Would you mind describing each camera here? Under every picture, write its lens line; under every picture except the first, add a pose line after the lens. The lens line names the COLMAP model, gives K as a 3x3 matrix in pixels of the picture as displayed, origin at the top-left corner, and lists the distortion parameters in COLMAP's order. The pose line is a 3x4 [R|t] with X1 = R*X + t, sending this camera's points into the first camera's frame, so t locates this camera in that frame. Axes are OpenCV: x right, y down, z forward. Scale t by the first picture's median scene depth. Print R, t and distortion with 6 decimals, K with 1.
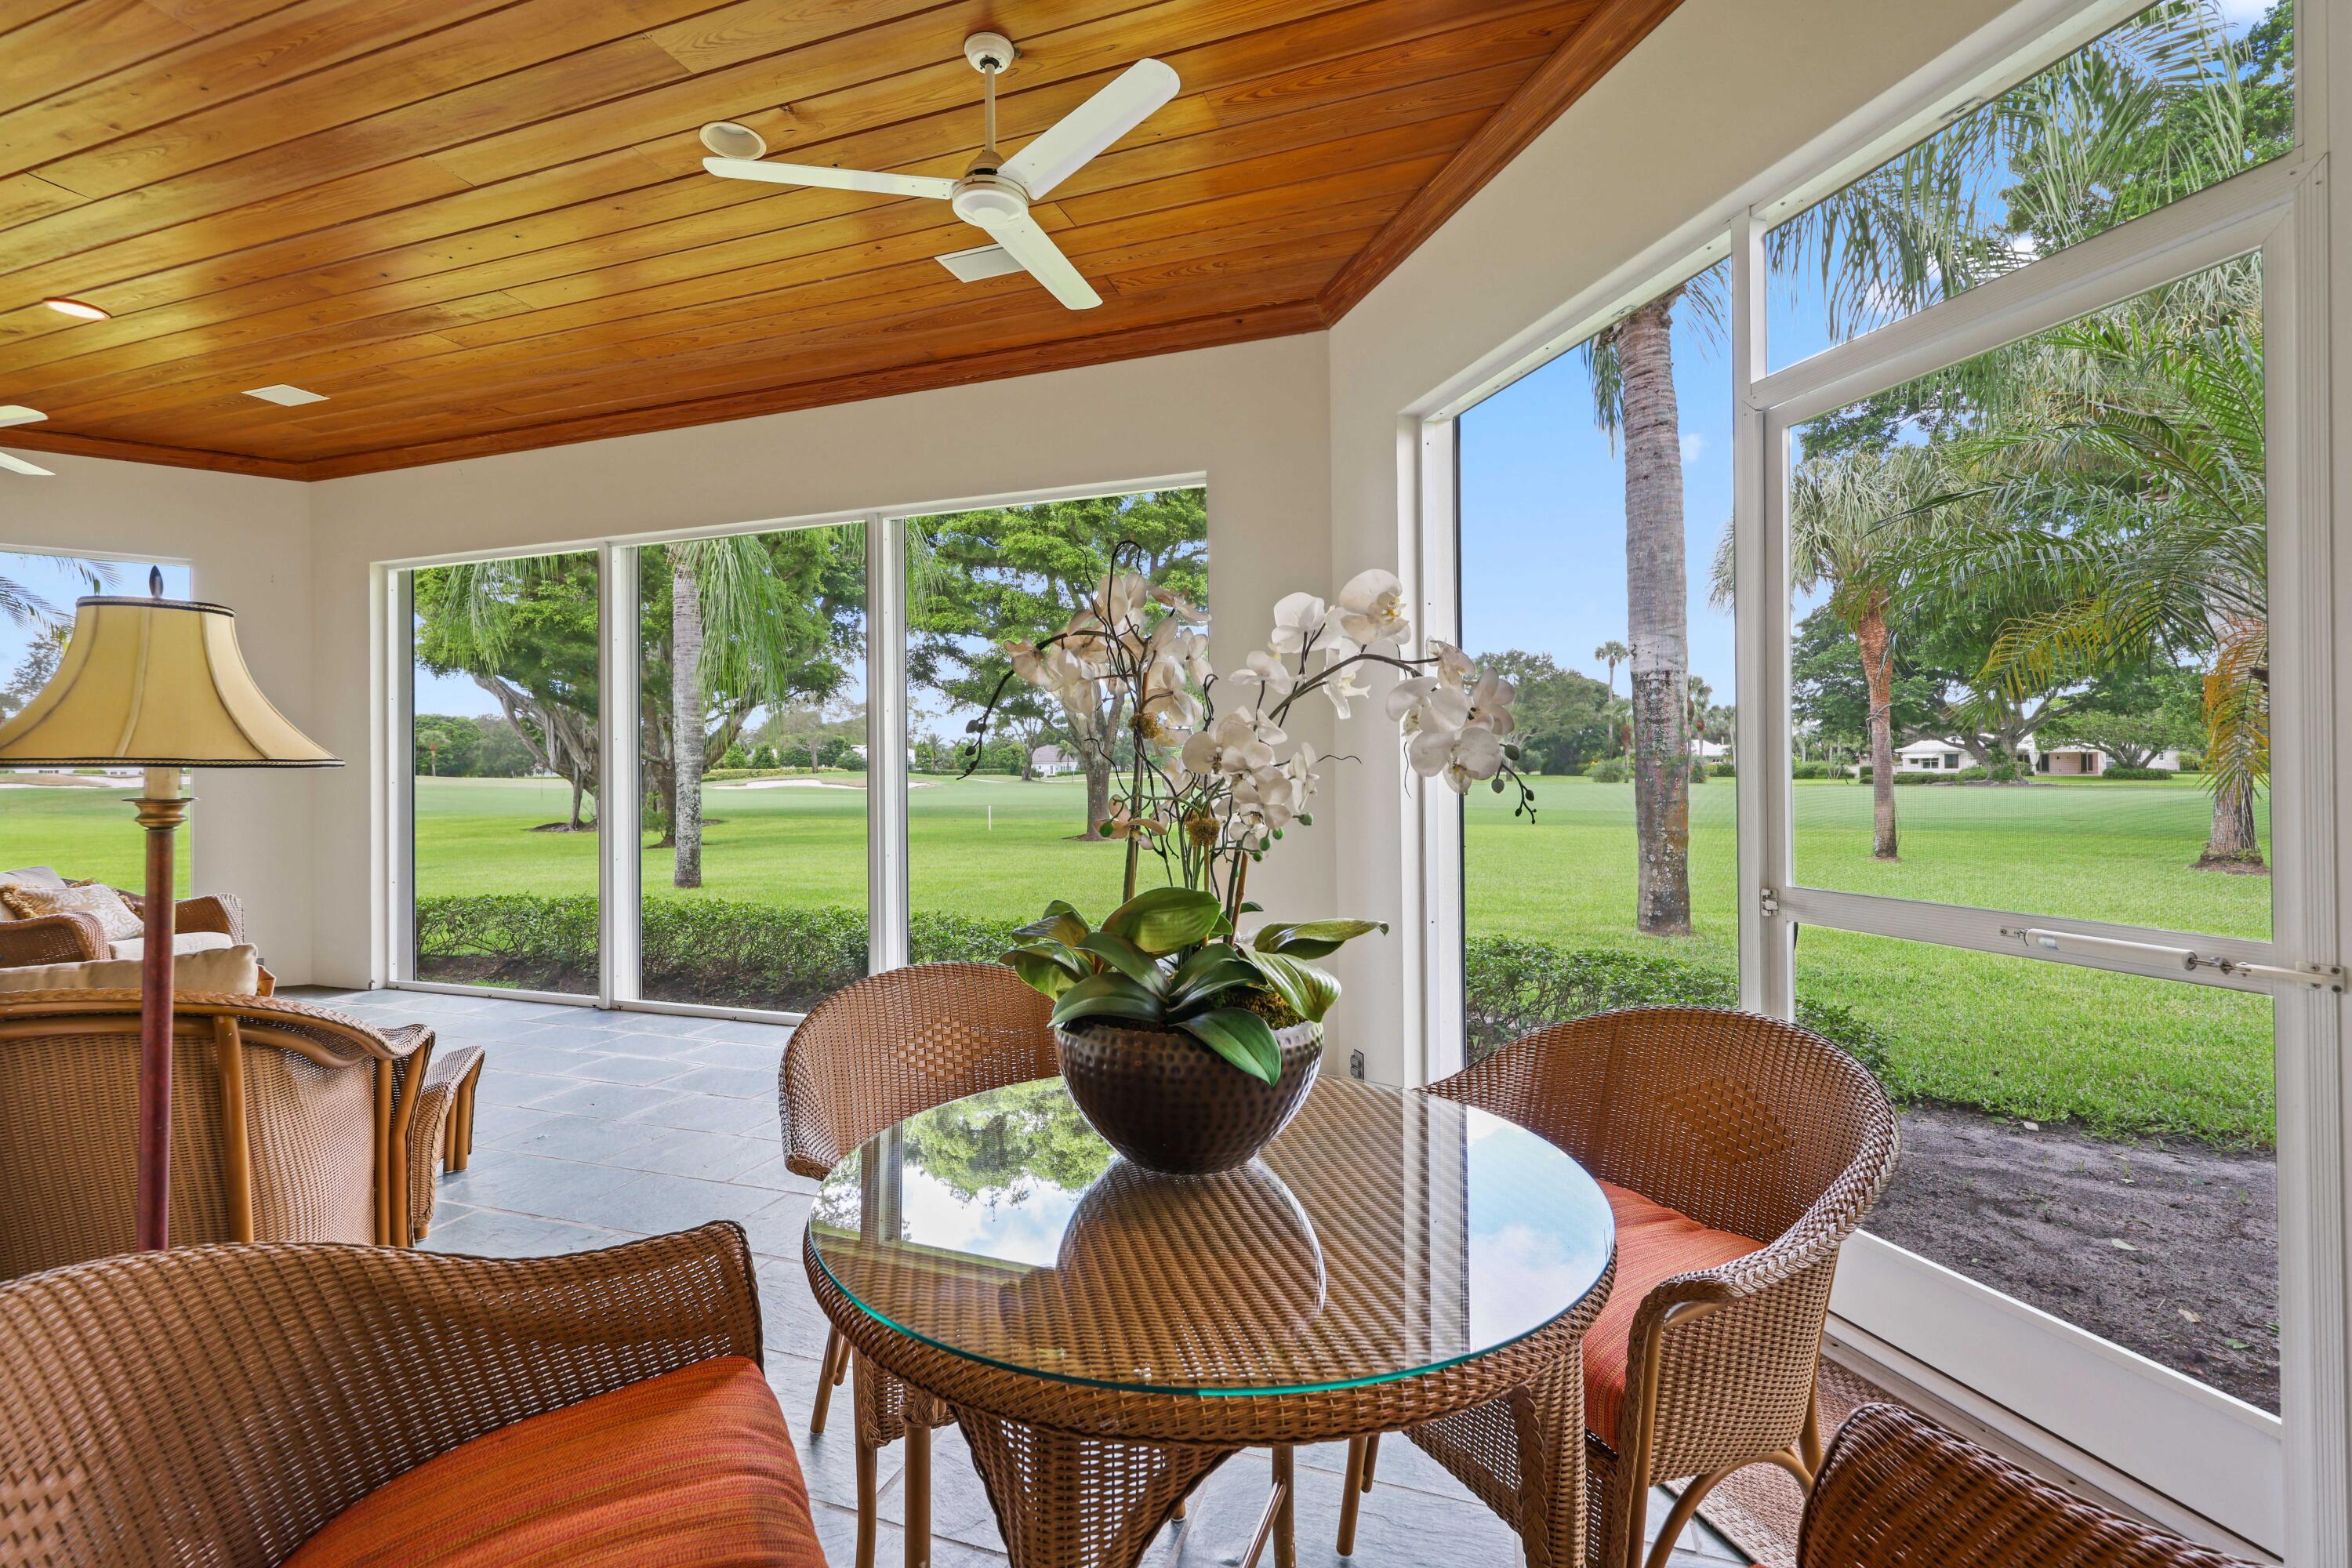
lens RADIAL K [[1019.0, 0, 1182.7], [0, 1019.0, 769.5], [0, 0, 1]] dist [0.002991, 0.000287]
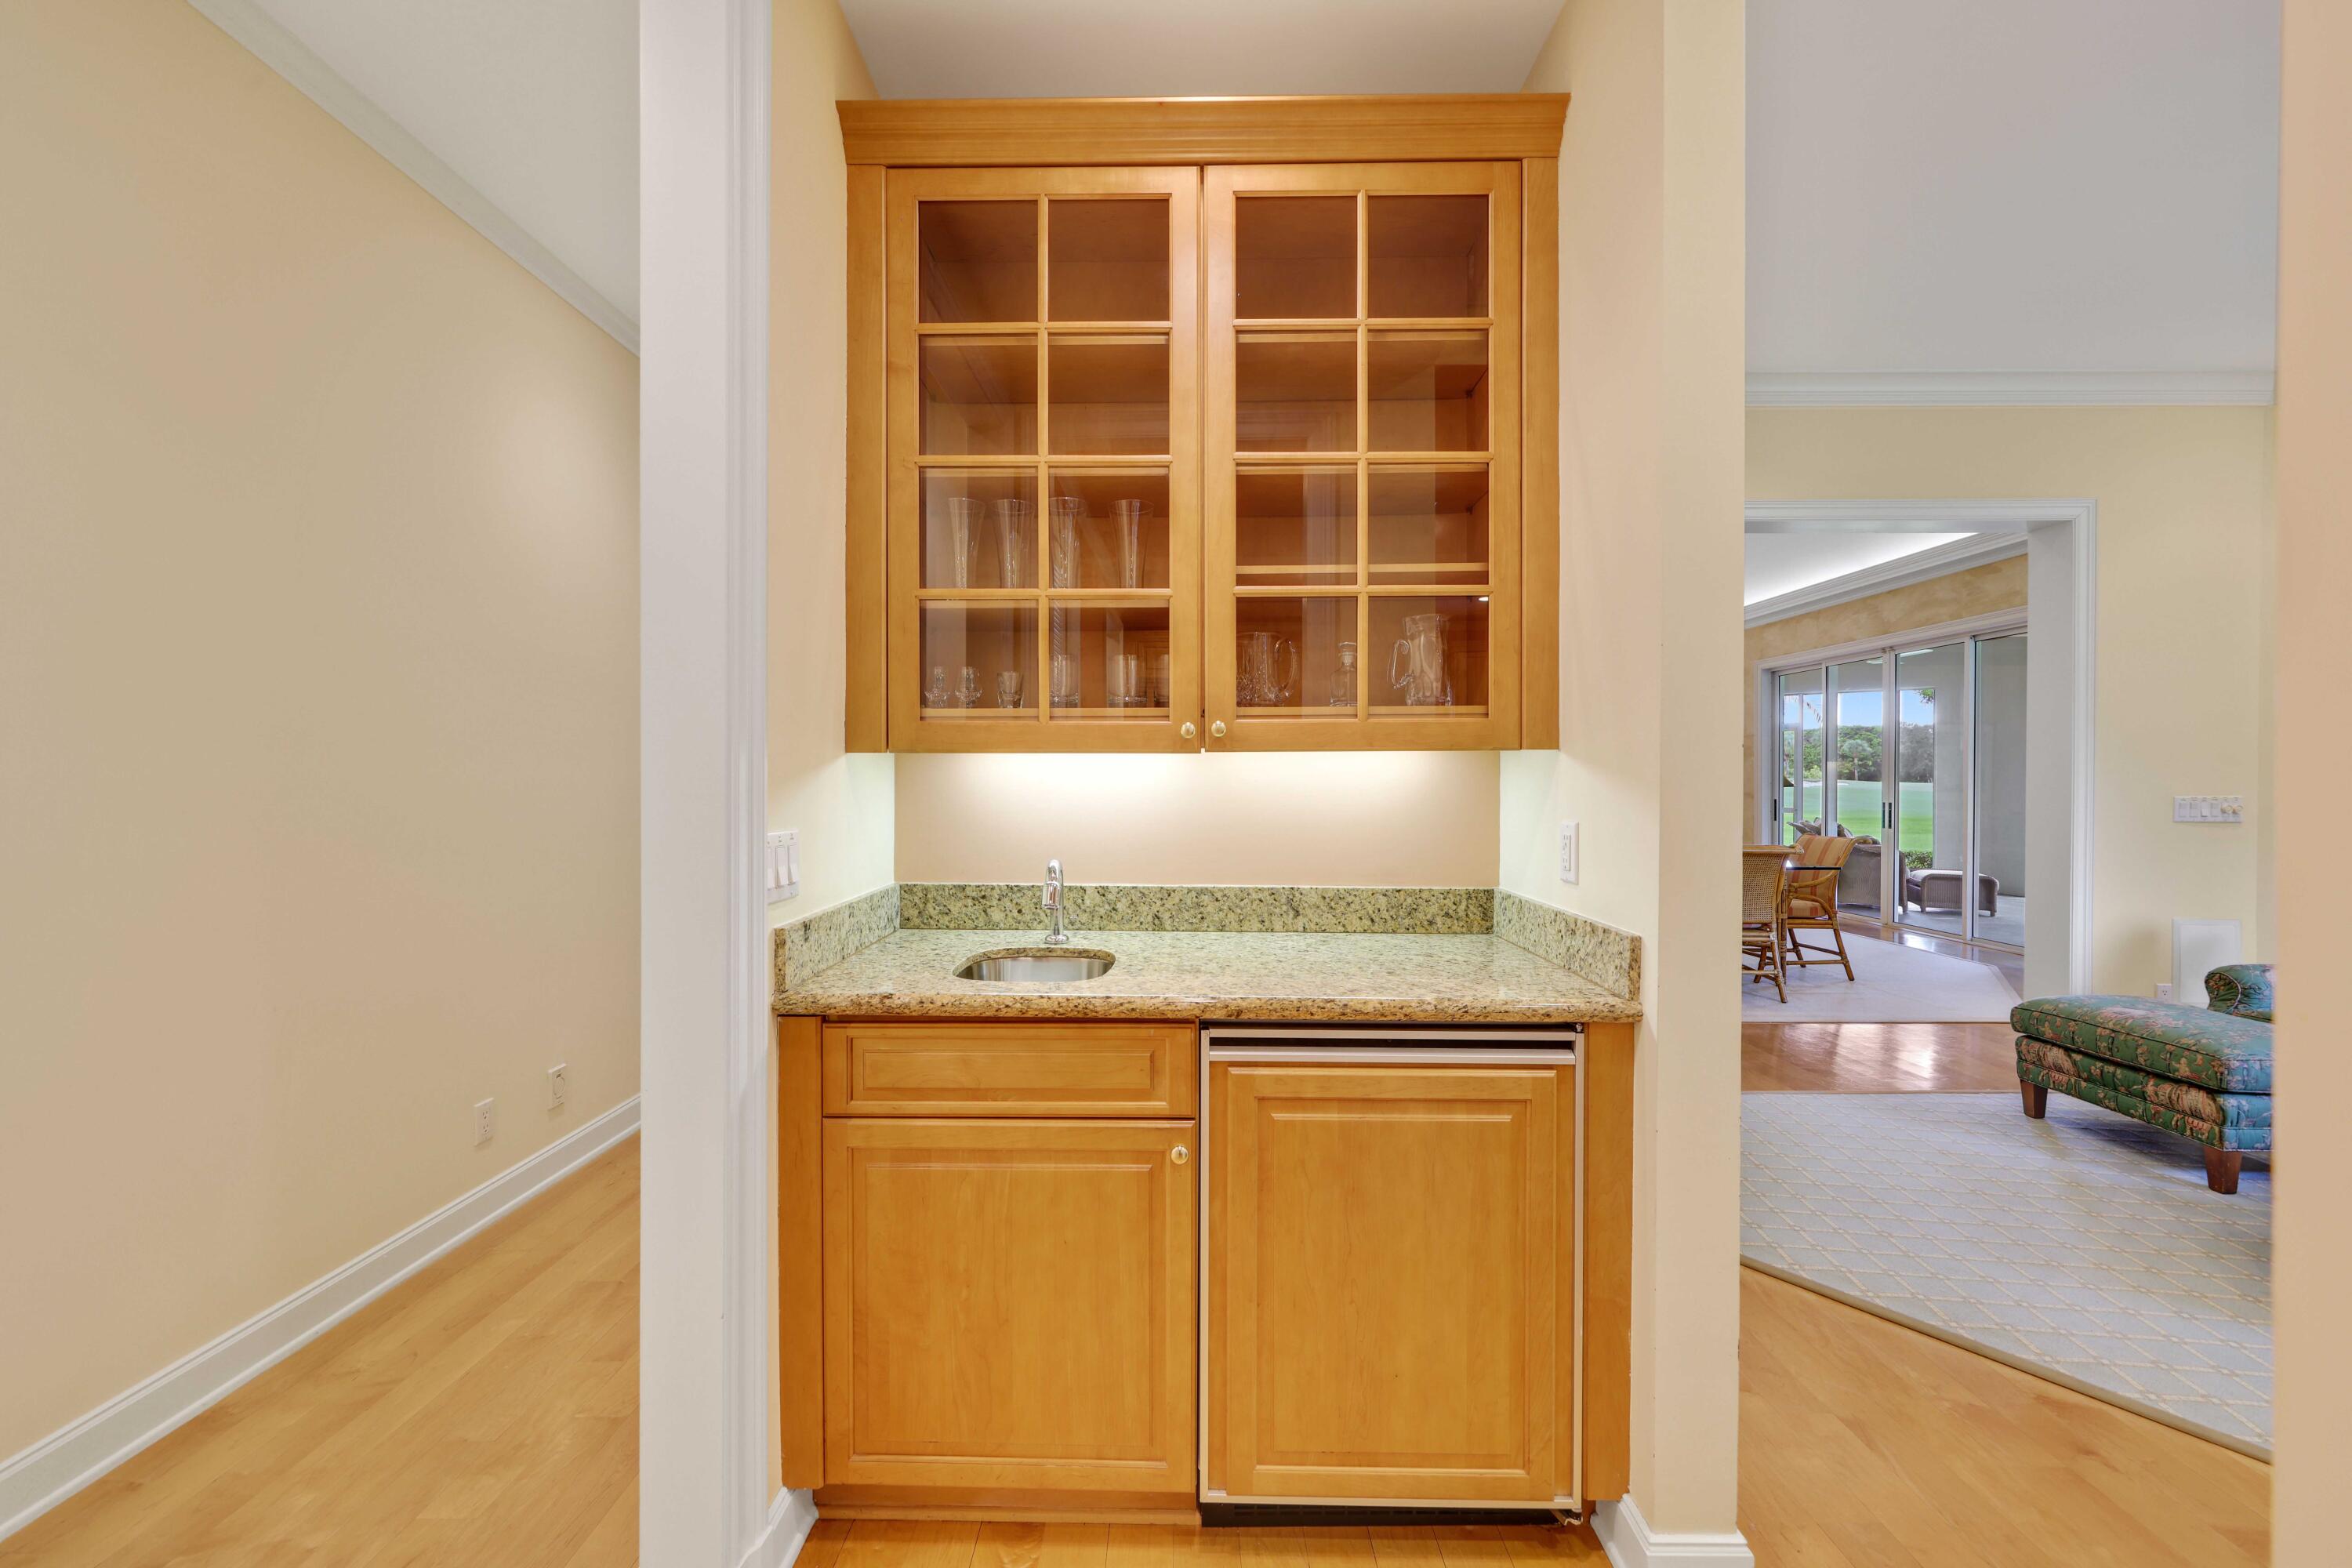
lens RADIAL K [[932.8, 0, 1176.0], [0, 932.8, 784.0], [0, 0, 1]] dist [0.000110, -0.000056]
pose [[0.312584, 0.013346, -0.949796, 0.026292], [-0.002862, 0.999910, 0.013108, -0.001506], [0.949886, -0.001379, 0.312594, -0.078299]]
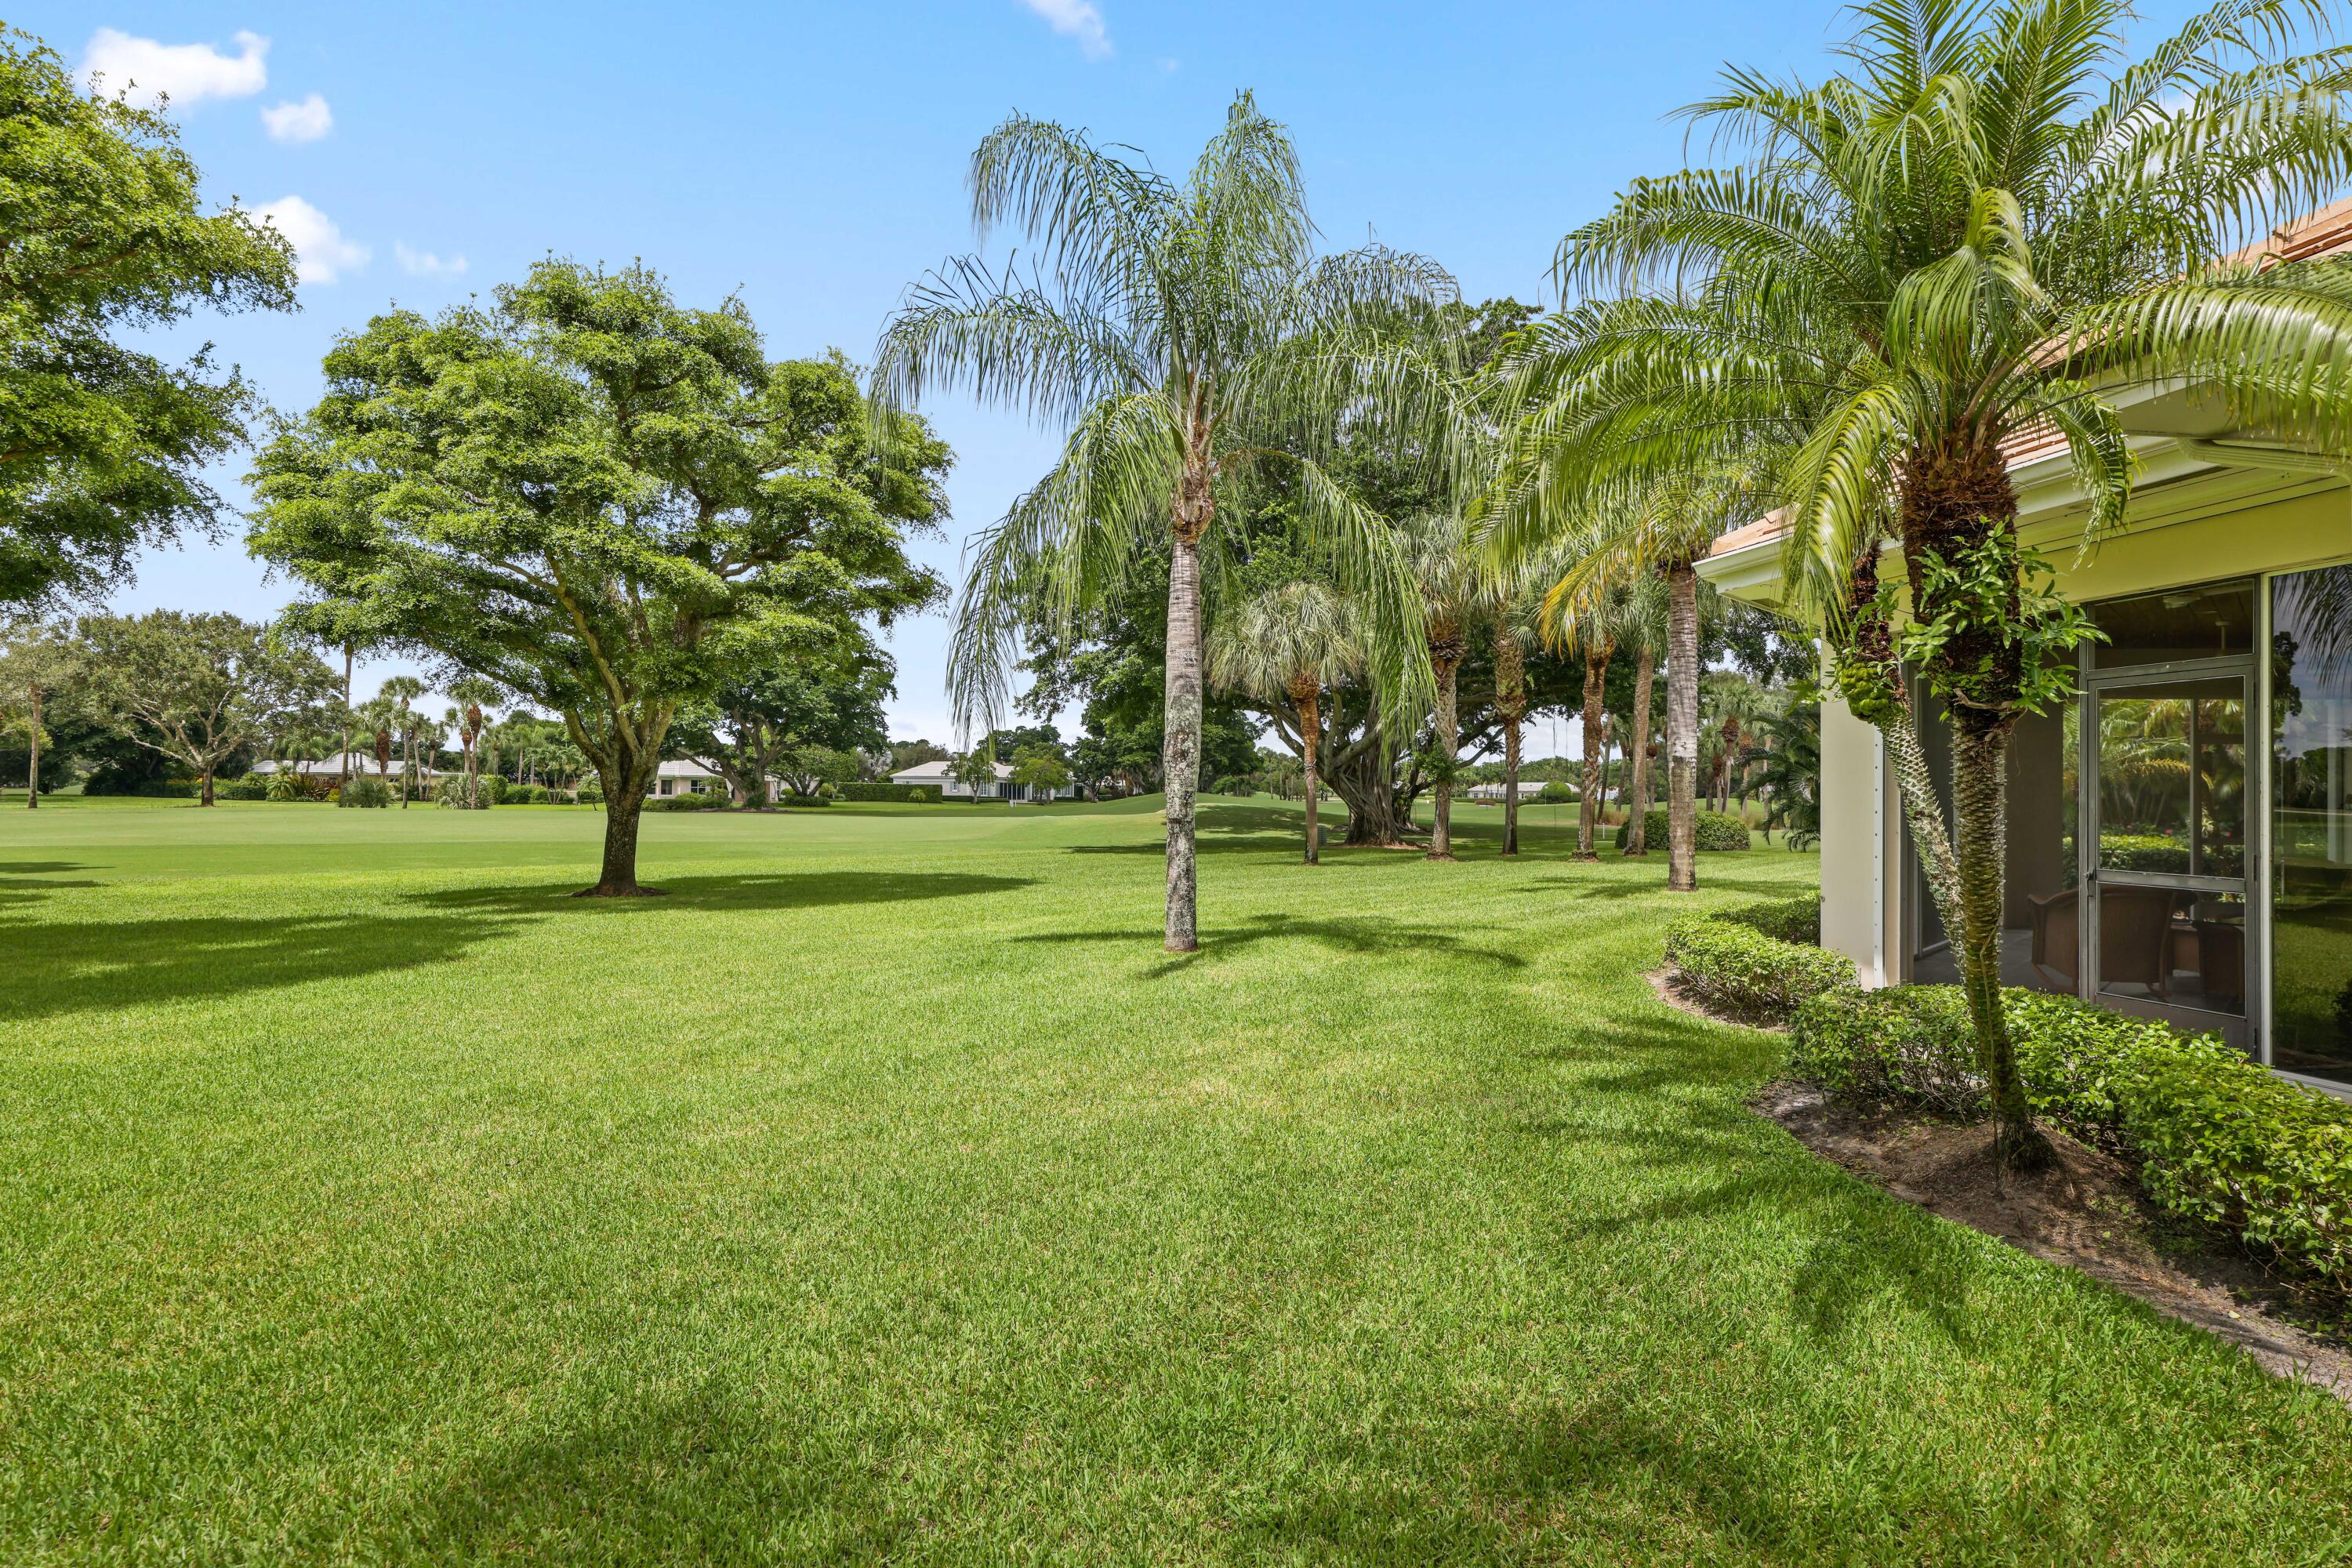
lens RADIAL K [[1232.9, 0, 1176.0], [0, 1232.9, 784.0], [0, 0, 1]] dist [0.002298, 0.000323]
pose [[0.402882, 0.020277, 0.915027, -0.187550], [-0.014606, 0.999770, -0.015724, 0.000624], [-0.915135, -0.007030, 0.403086, 0.085062]]
